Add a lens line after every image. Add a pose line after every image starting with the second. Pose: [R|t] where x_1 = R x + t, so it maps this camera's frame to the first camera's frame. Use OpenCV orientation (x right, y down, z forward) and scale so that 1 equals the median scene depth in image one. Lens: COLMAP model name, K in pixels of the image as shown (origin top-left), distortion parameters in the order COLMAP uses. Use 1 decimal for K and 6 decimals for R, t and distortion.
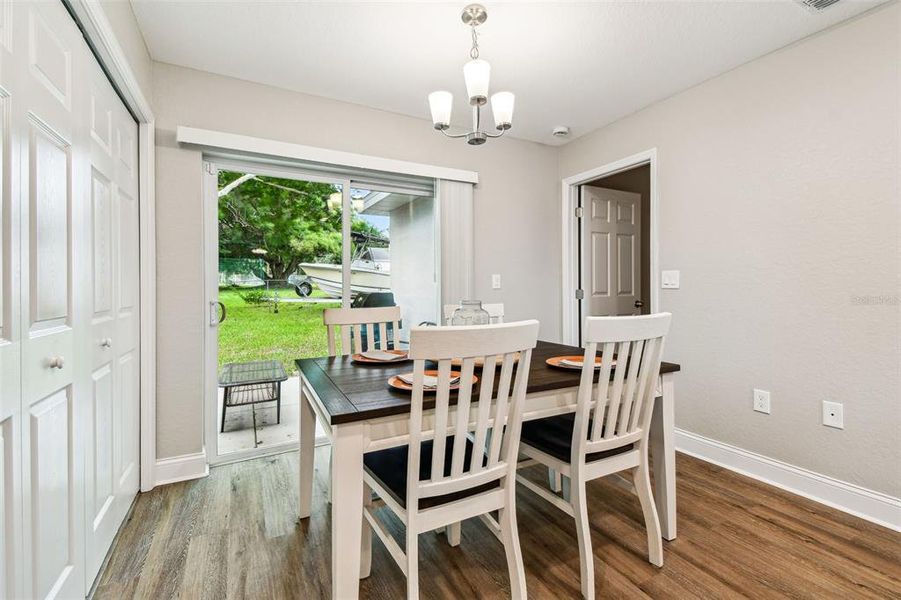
lens RADIAL K [[399.1, 0, 449.2], [0, 399.1, 288.1], [0, 0, 1]] dist [0.035185, -0.021653]
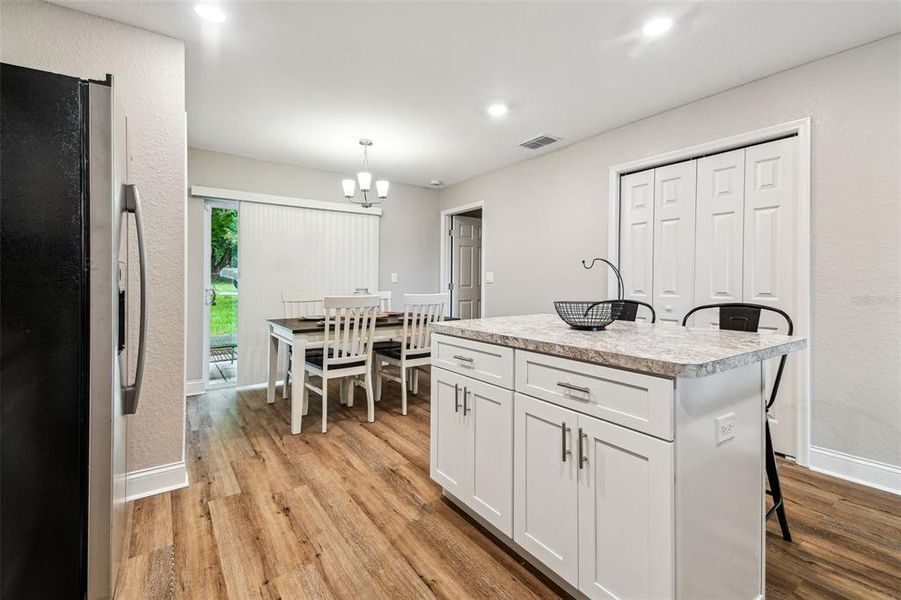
lens RADIAL K [[411.5, 0, 448.6], [0, 411.5, 274.6], [0, 0, 1]] dist [0.037971, 0.000032]
pose [[0.991766, 0.007079, 0.127867, 0.172662], [-0.004797, 0.999824, -0.018151, -0.001931], [-0.127973, 0.017388, 0.991625, -0.850547]]
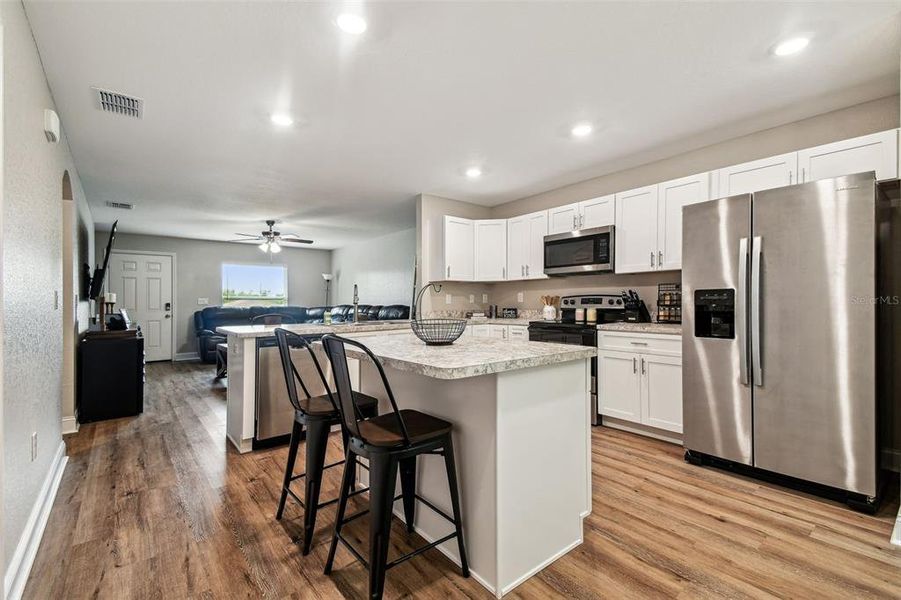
lens RADIAL K [[401.1, 0, 465.9], [0, 401.1, 302.8], [0, 0, 1]] dist [0.031452, -0.019031]
pose [[-0.975453, 0.017472, -0.219514, 0.675153], [0.017504, 0.999845, 0.001798, -0.005575], [0.219511, -0.002089, -0.975608, 0.811105]]
